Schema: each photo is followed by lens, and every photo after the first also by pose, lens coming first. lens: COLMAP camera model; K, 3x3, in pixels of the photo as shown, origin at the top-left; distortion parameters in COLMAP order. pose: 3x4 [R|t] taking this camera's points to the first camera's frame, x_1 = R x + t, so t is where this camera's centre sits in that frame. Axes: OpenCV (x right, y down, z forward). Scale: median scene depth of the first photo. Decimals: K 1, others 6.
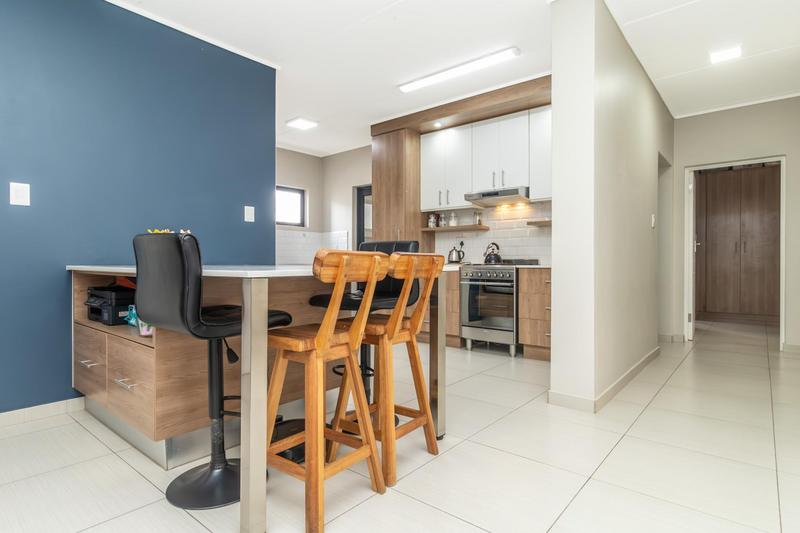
lens RADIAL K [[425.0, 0, 397.0], [0, 425.0, 265.9], [0, 0, 1]] dist [-0.022880, -0.000072]
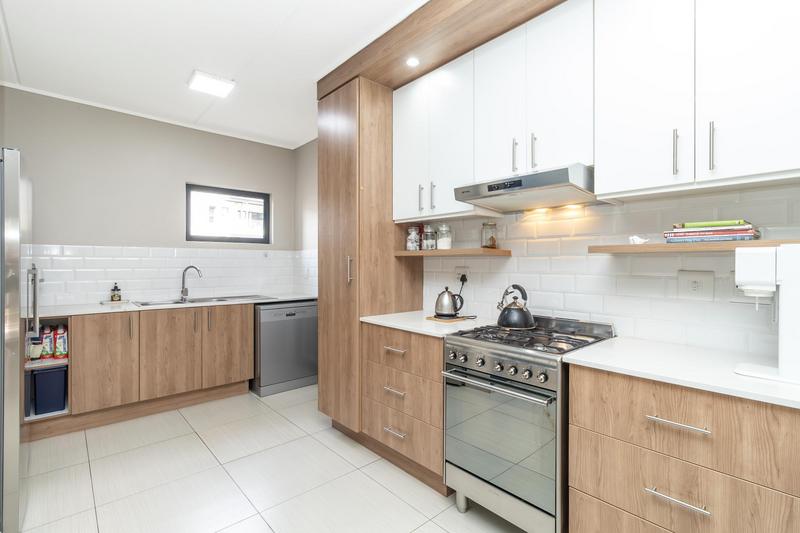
lens RADIAL K [[370.7, 0, 414.7], [0, 370.7, 266.1], [0, 0, 1]] dist [0.002828, 0.000184]
pose [[0.993055, 0.000566, -0.117648, 0.151762], [-0.000190, 0.999995, 0.003210, -0.073932], [0.117649, -0.003166, 0.993050, 0.524143]]
